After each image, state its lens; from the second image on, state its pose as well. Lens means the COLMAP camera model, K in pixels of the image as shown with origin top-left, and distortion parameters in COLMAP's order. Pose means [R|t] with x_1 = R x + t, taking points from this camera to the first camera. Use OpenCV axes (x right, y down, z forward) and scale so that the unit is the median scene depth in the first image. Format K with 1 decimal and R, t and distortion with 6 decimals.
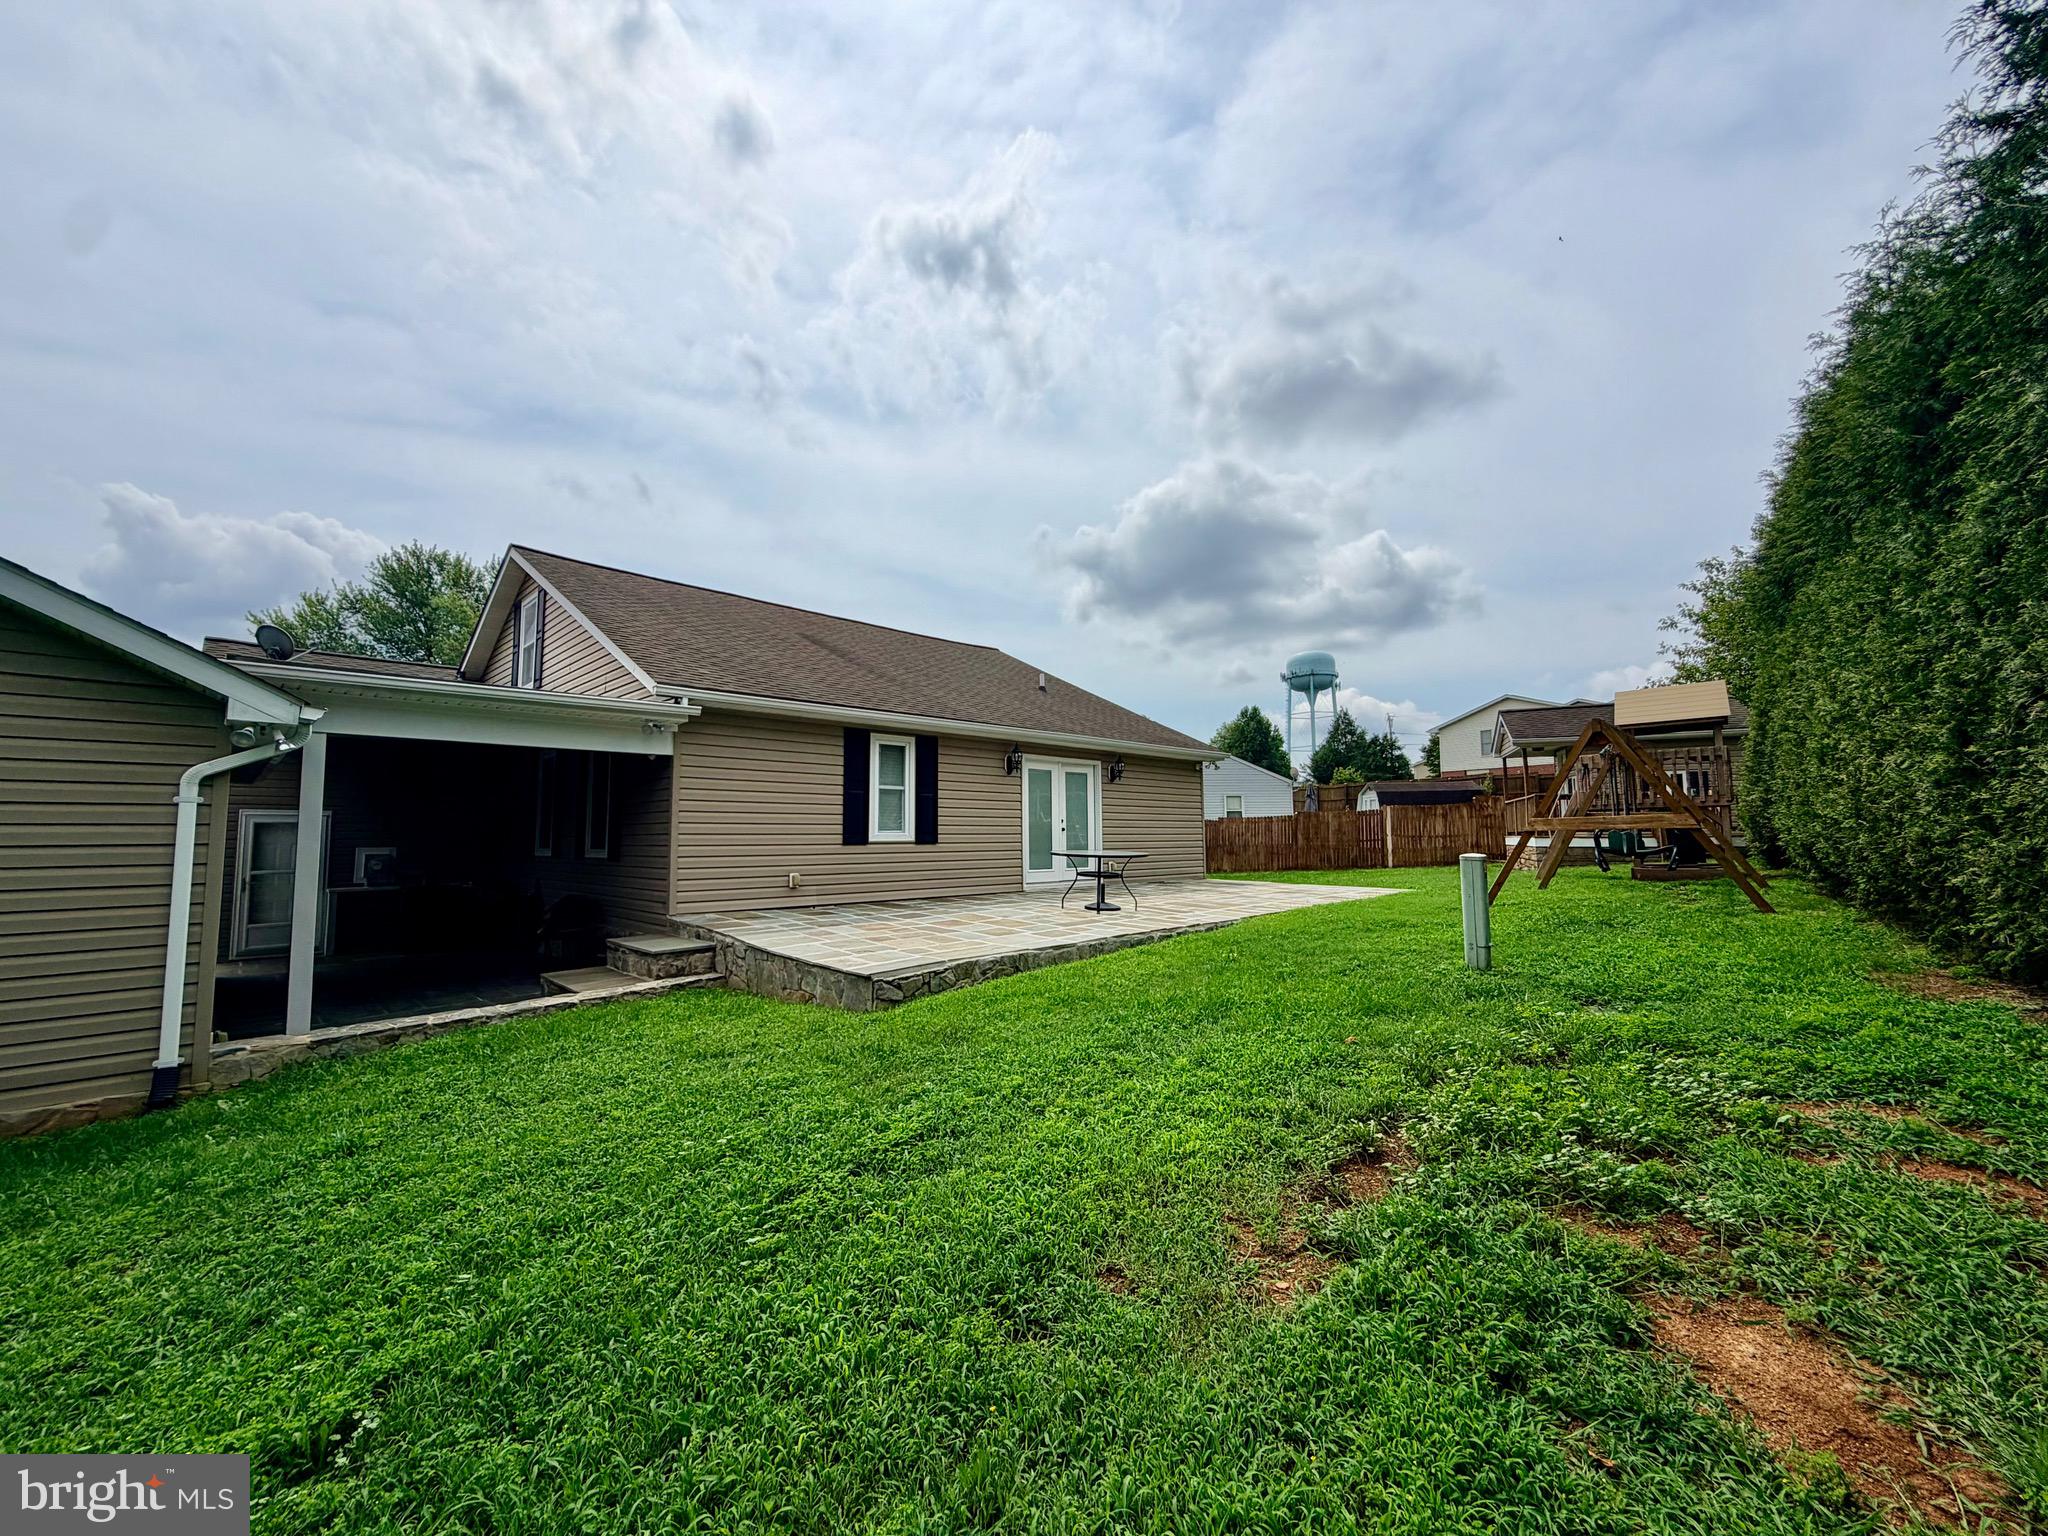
lens RADIAL K [[814.5, 0, 1019.6], [0, 814.5, 770.3], [0, 0, 1]] dist [-0.000784, -0.000042]
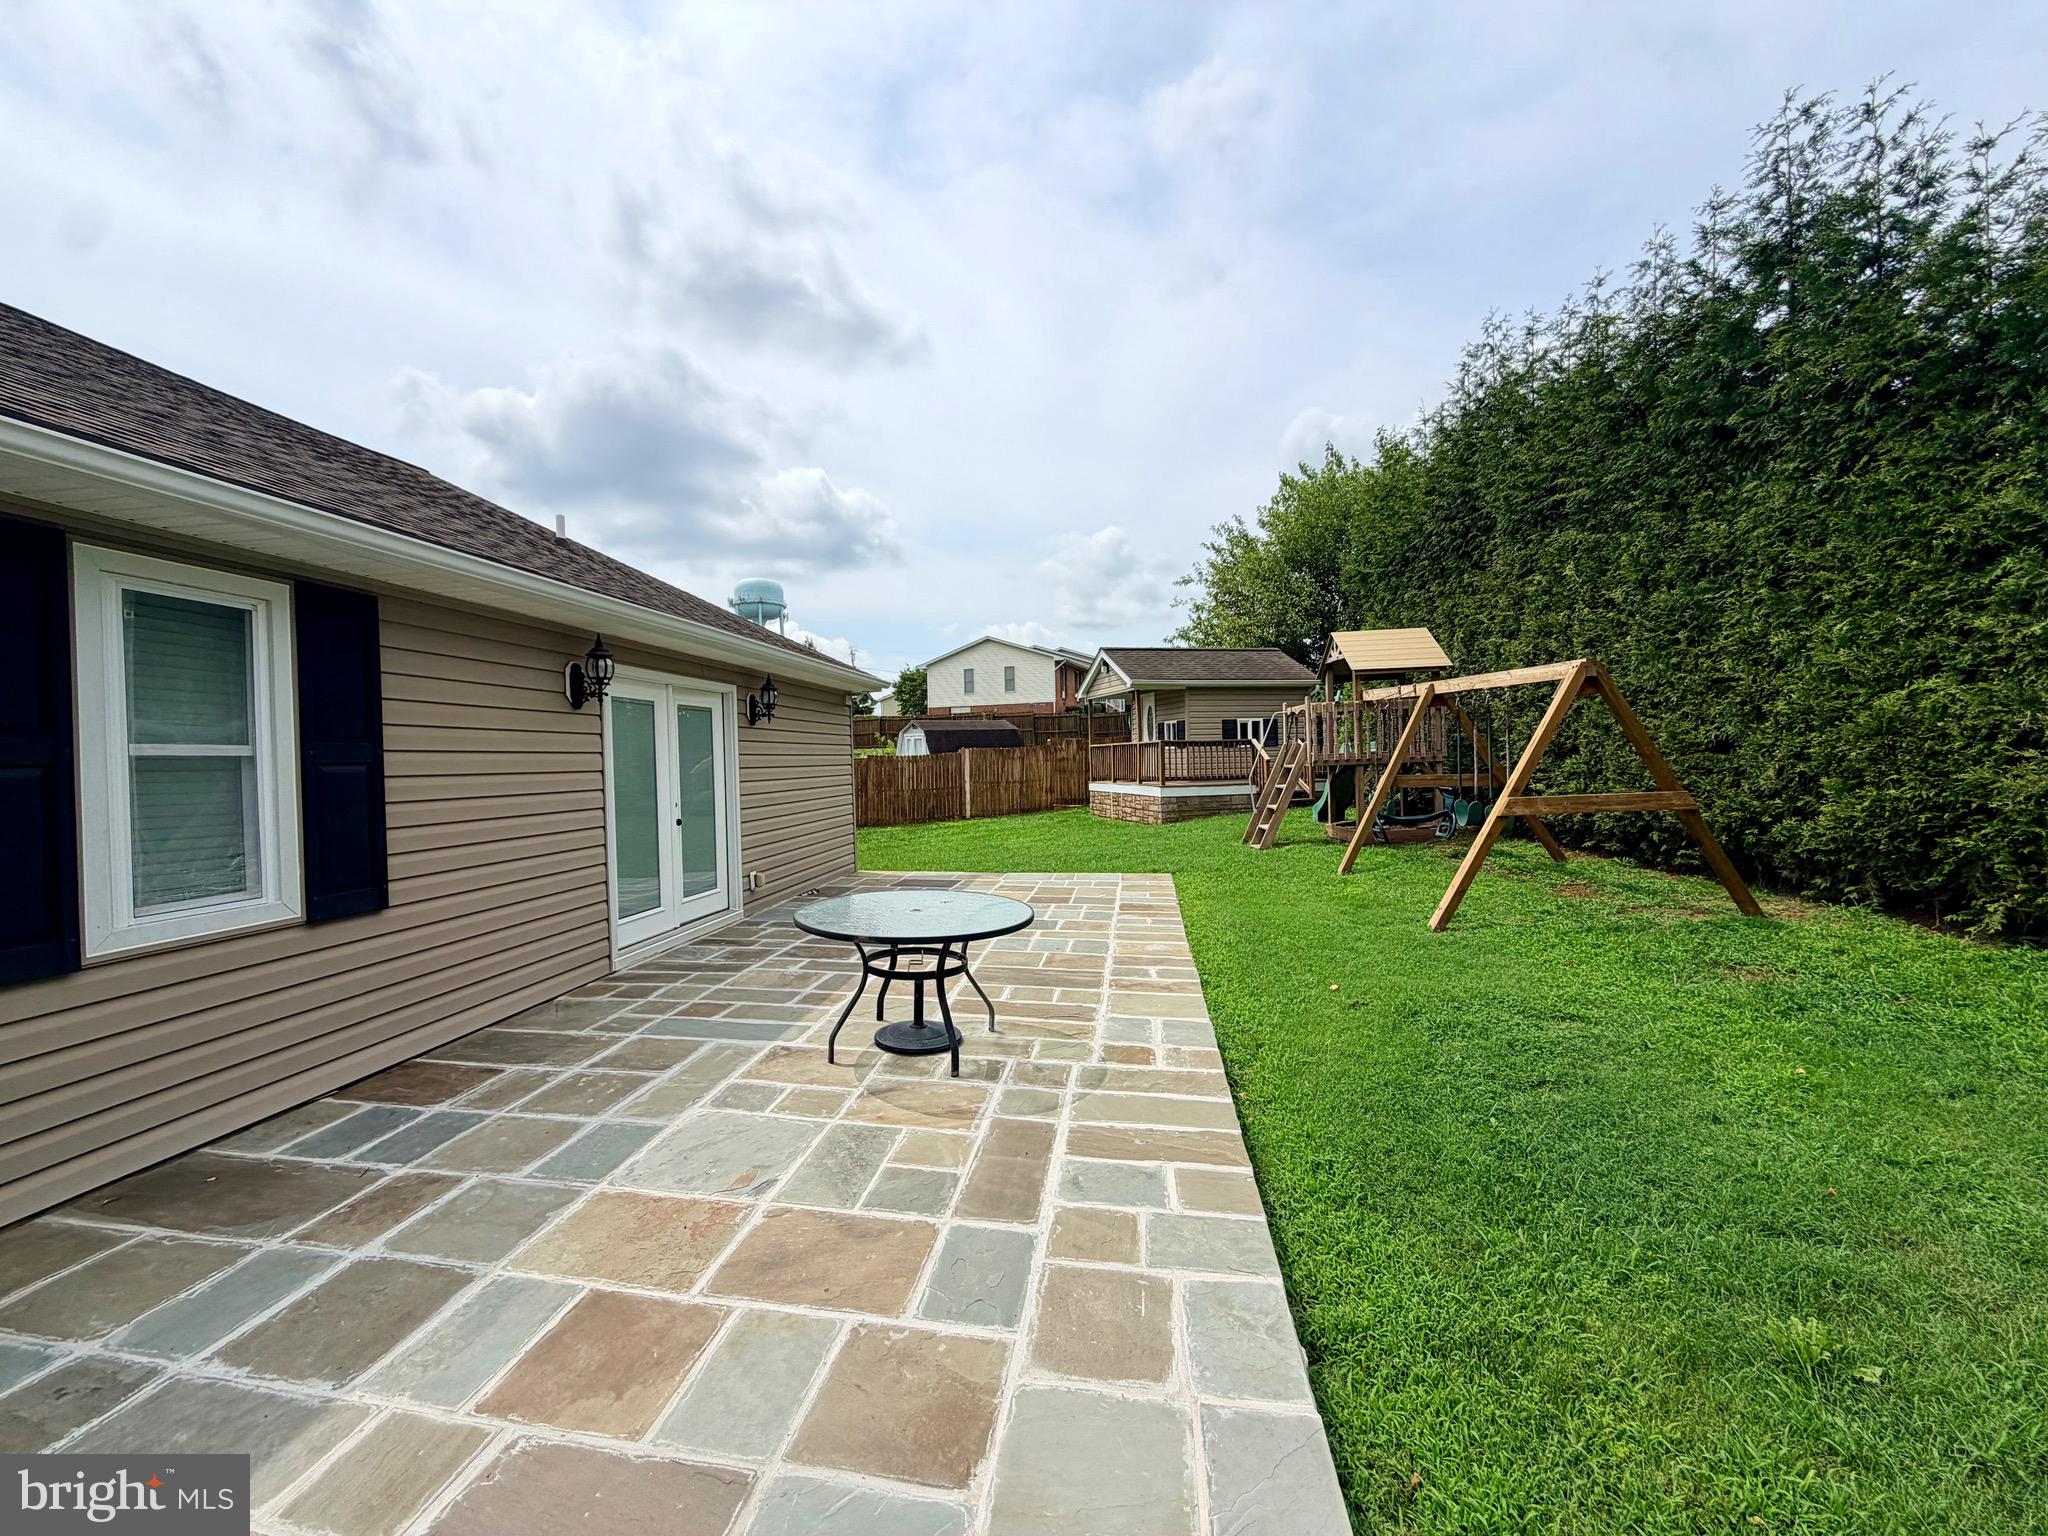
lens RADIAL K [[814.5, 0, 1019.6], [0, 814.5, 770.3], [0, 0, 1]] dist [-0.000784, -0.000042]
pose [[0.783842, -0.023763, 0.620506, -0.085303], [-0.029225, 0.996749, 0.075089, -0.001509], [-0.620273, -0.076992, 0.780598, 0.469946]]
